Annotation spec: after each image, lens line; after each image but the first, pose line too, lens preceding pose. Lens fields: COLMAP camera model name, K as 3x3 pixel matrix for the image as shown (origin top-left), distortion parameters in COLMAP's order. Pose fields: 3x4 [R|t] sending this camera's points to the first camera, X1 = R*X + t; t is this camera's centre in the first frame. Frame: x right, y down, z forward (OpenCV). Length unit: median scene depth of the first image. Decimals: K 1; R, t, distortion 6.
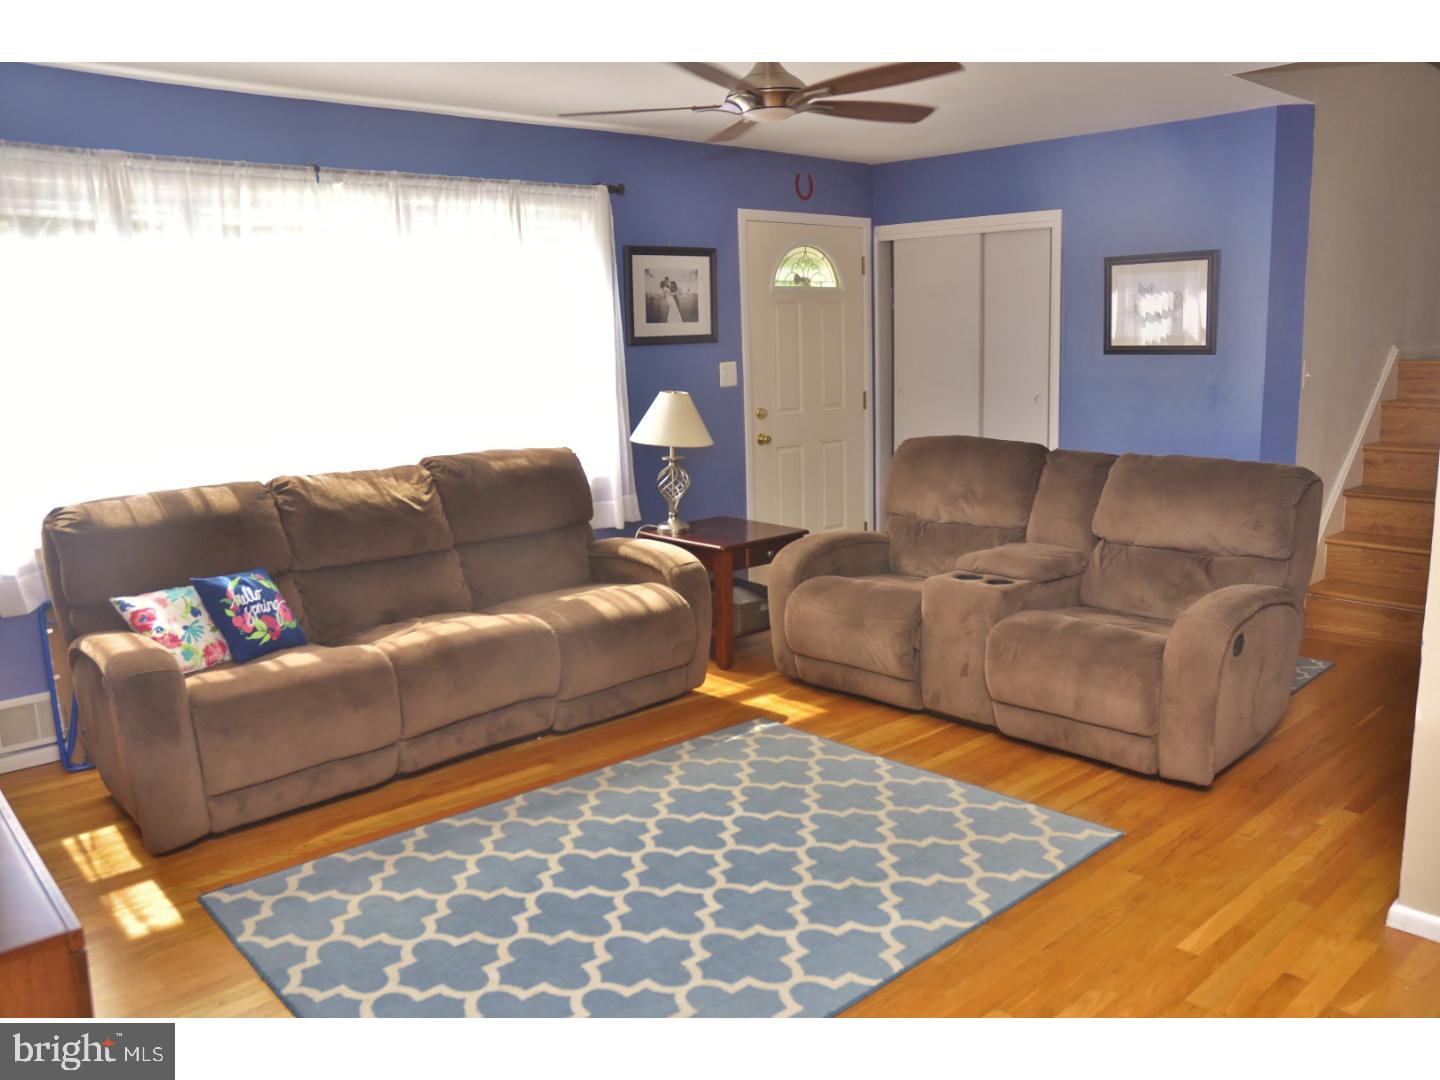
lens RADIAL K [[1135.0, 0, 720.0], [0, 1135.0, 540.0], [0, 0, 1]] dist [-0.171560, 0.164165]
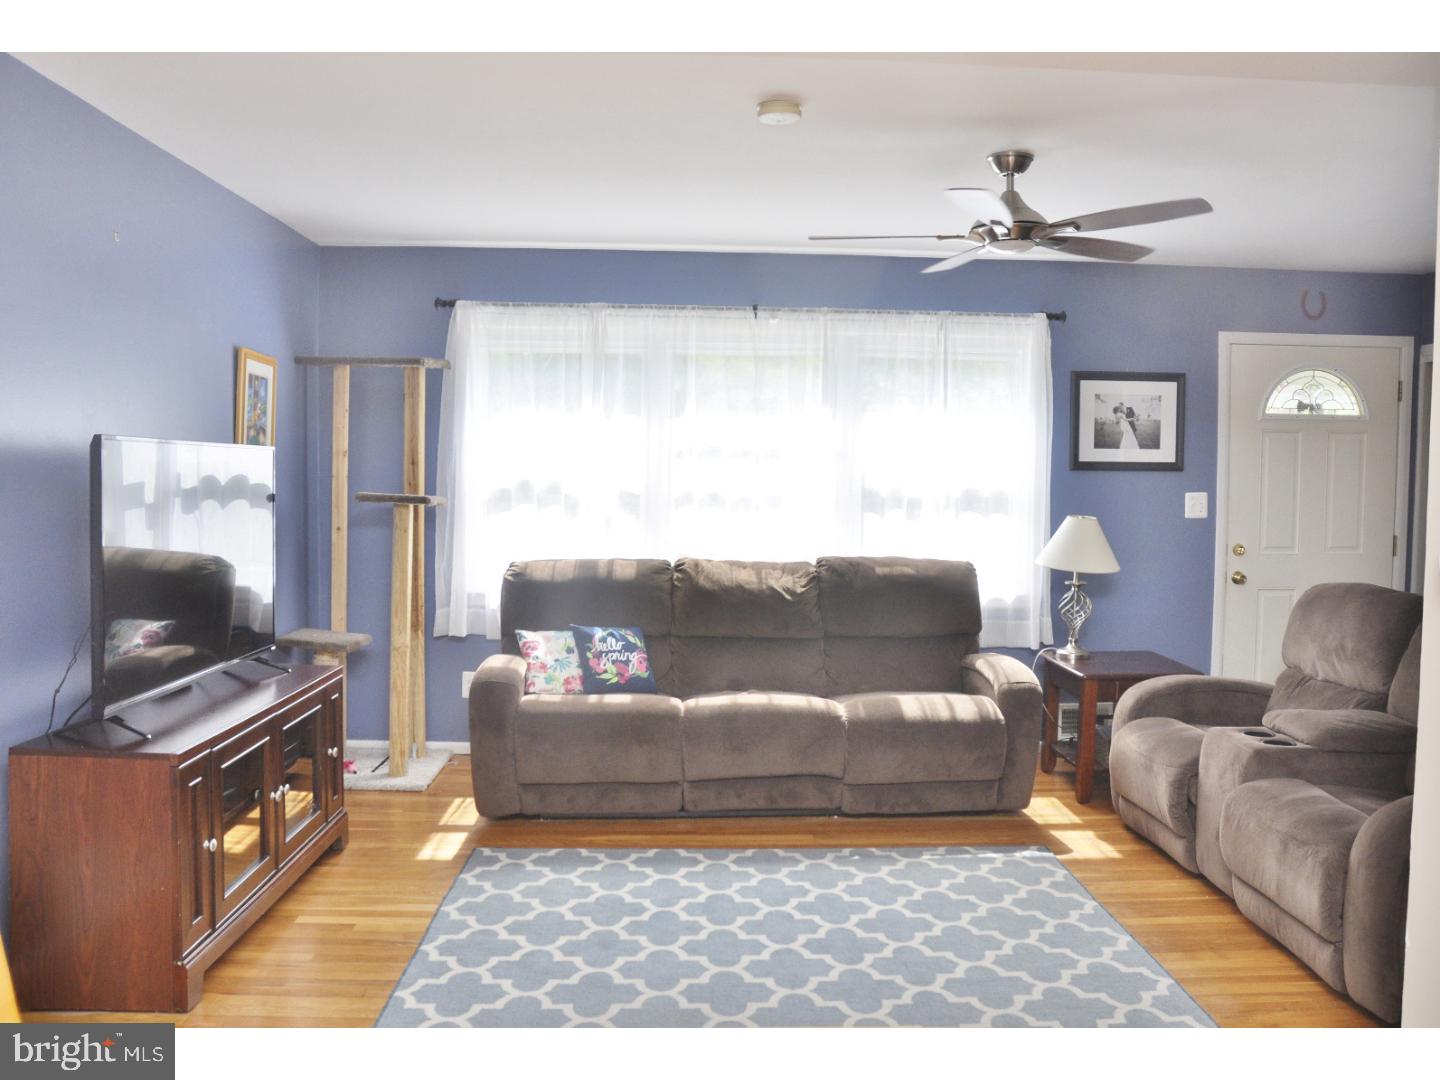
lens RADIAL K [[1184.2, 0, 720.0], [0, 1184.2, 540.0], [0, 0, 1]] dist [-0.187370, 0.186600]
pose [[0.764305, 0.066533, -0.641413, 0.473150], [-0.143194, 0.987341, -0.068213, 0.005654], [0.628755, 0.143982, 0.764157, 0.031575]]
